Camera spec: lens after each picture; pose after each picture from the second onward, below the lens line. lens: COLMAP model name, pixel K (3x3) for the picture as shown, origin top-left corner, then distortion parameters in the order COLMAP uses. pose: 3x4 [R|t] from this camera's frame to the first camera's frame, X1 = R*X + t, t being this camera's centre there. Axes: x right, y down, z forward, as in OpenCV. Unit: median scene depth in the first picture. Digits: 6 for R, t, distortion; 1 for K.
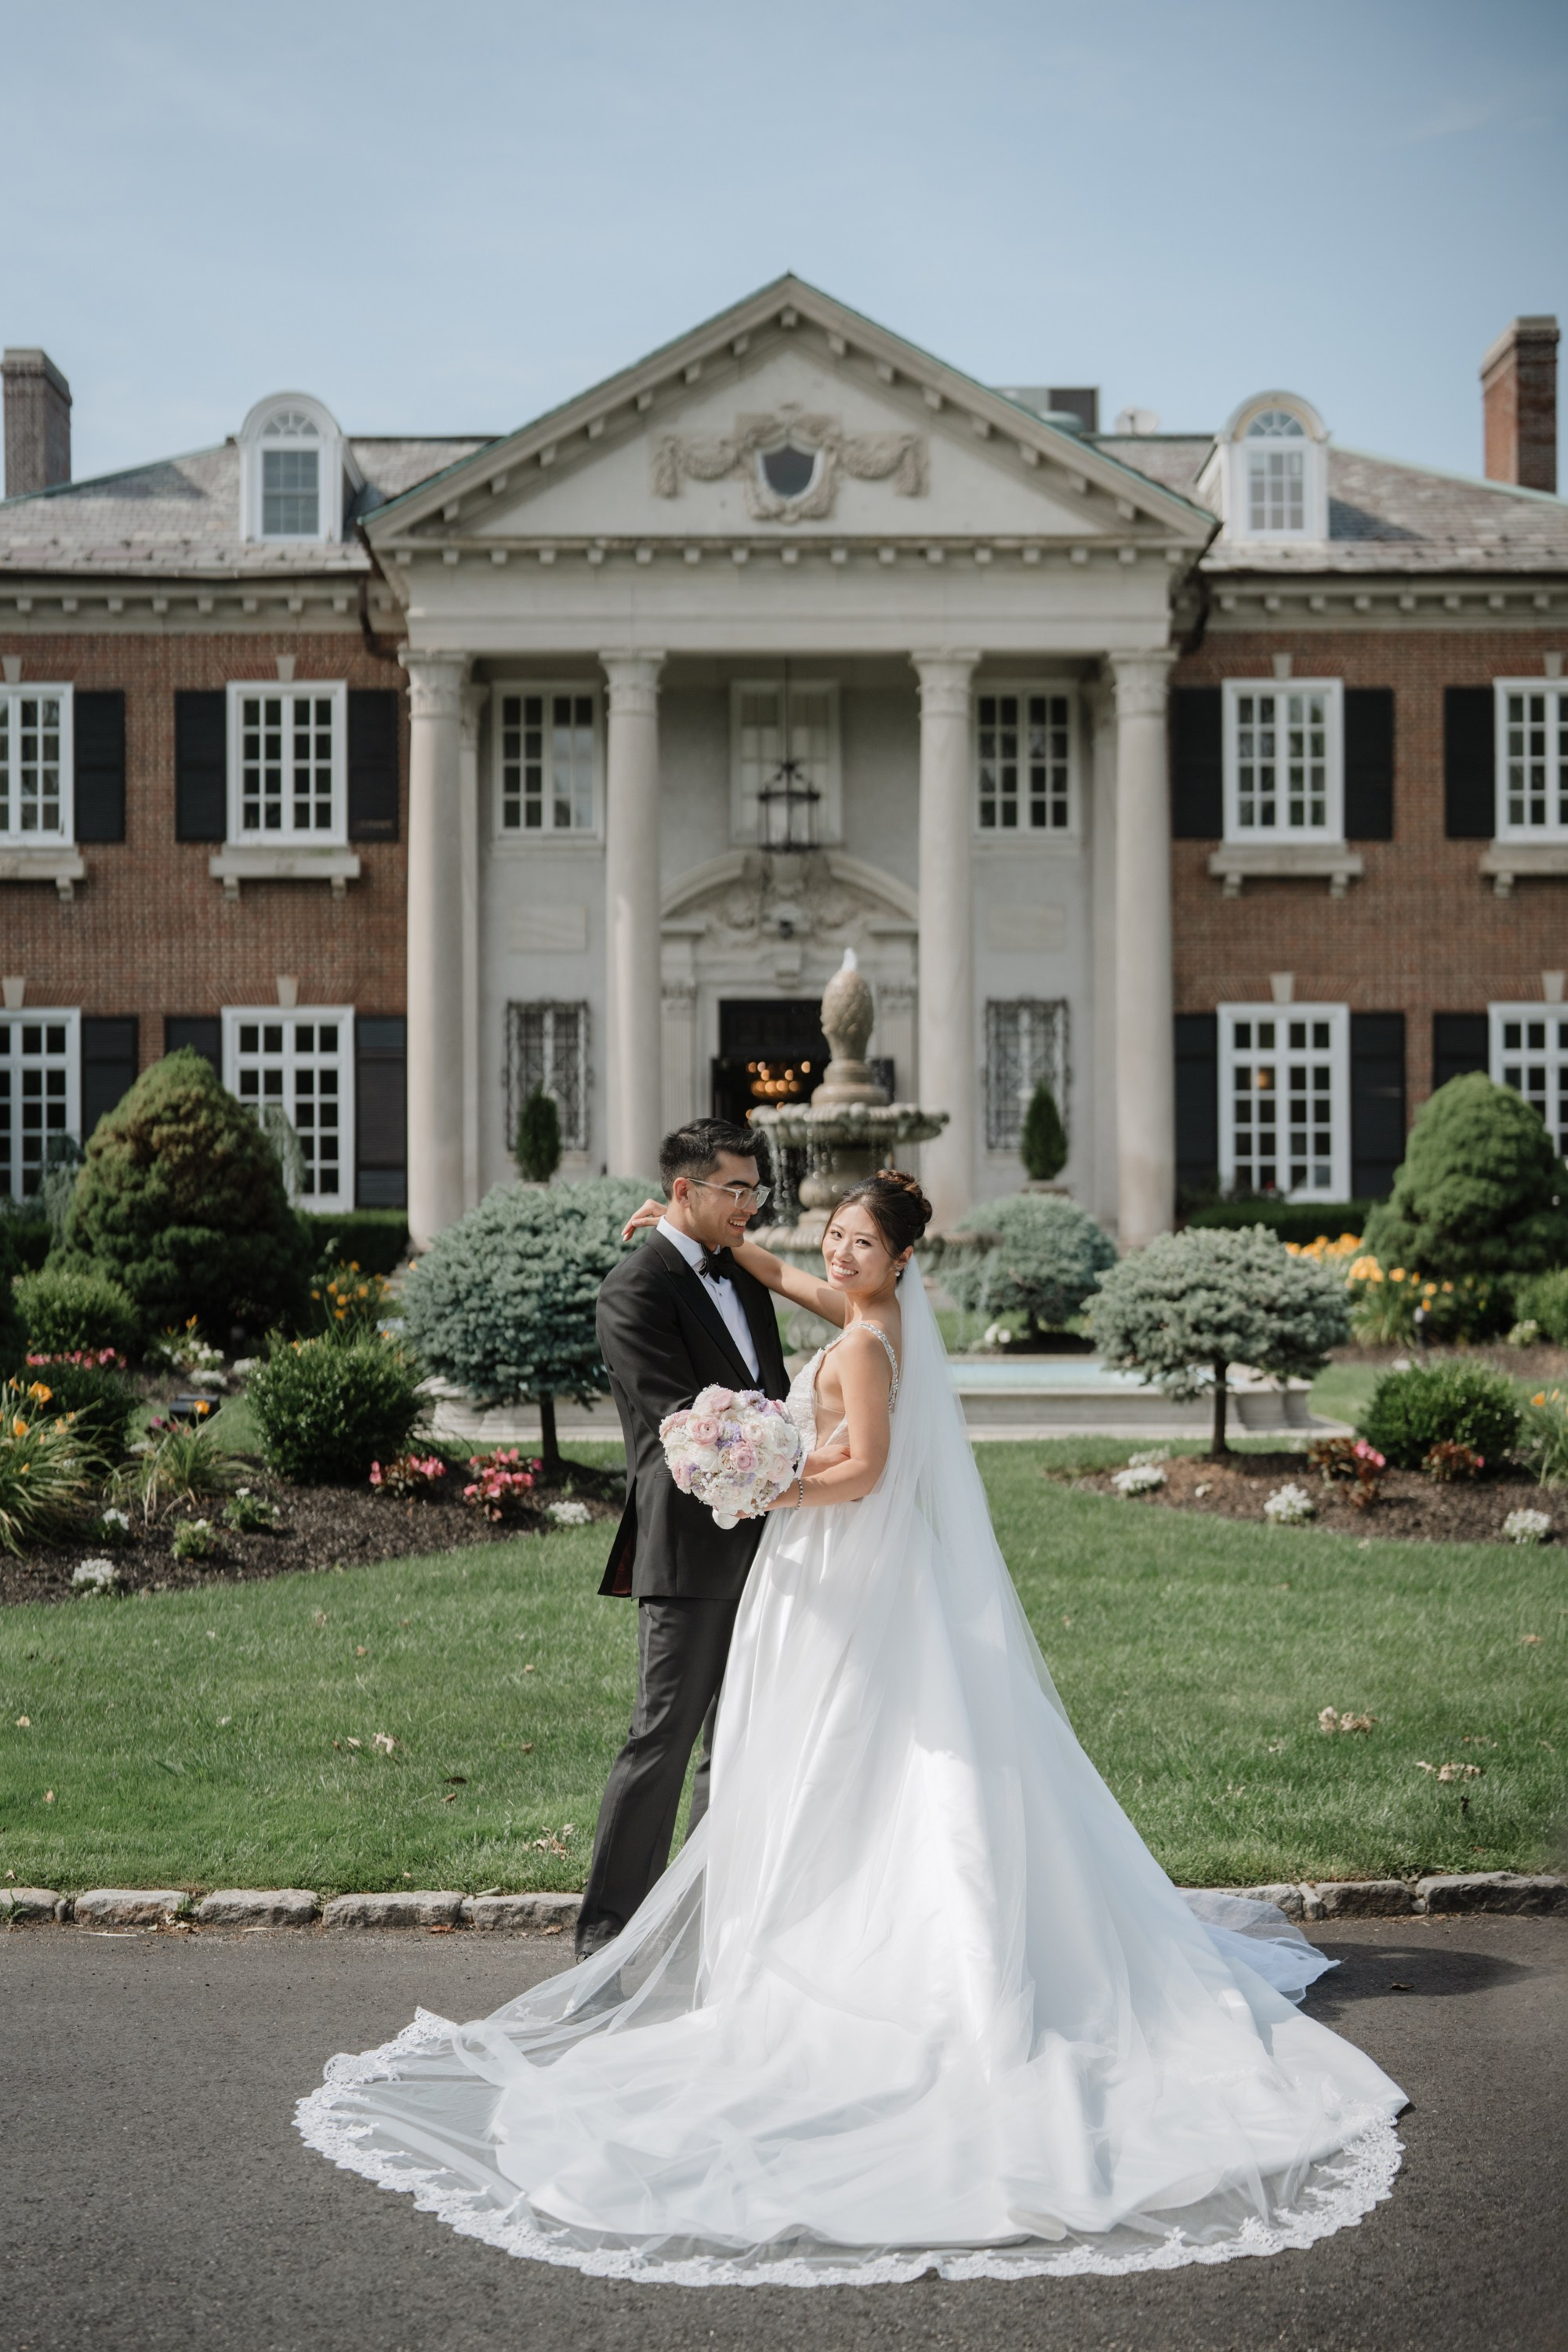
lens RADIAL K [[3430.7, 0, 772.0], [0, 3430.7, 1195.6], [0, 0, 1]] dist [0.008721, 0.000000]
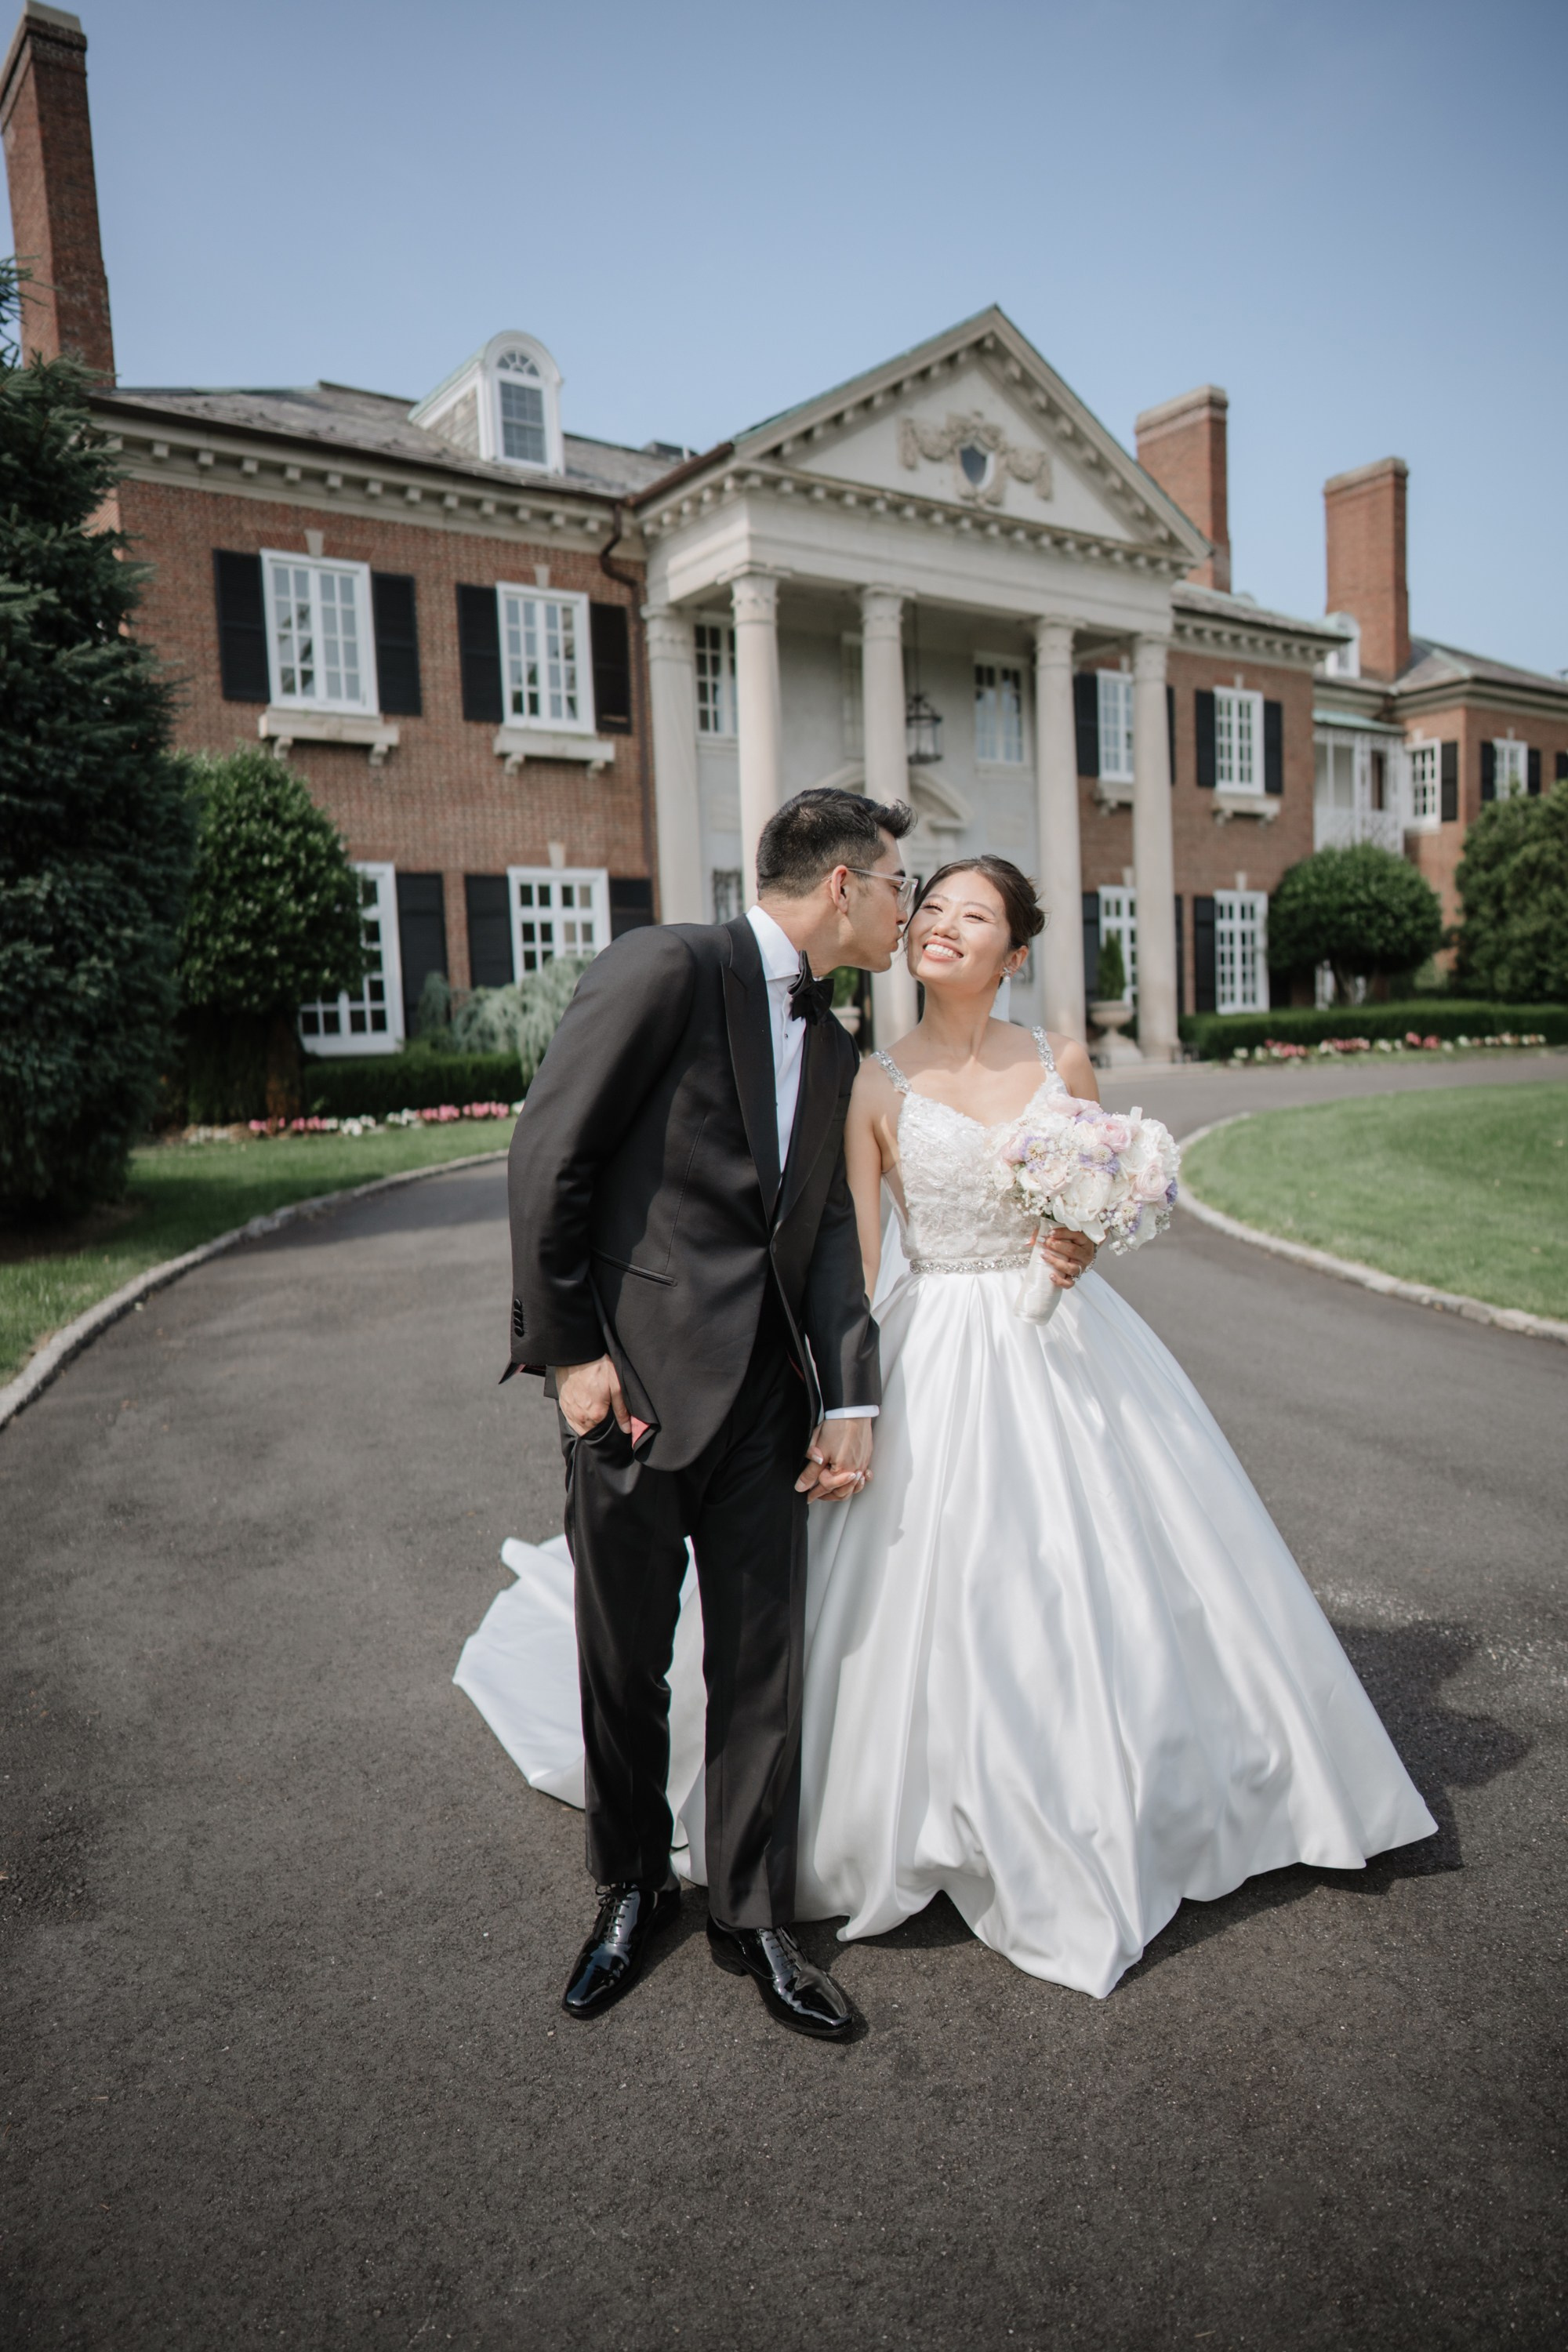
lens RADIAL K [[1665.7, 0, 825.6], [0, 1665.7, 1211.4], [0, 0, 1]] dist [-0.050381, 0.059777]
pose [[0.805815, -0.088718, 0.585484, -0.413598], [0.031809, 0.993771, 0.106805, 0.004351], [-0.591312, -0.067442, 0.803618, 0.476675]]
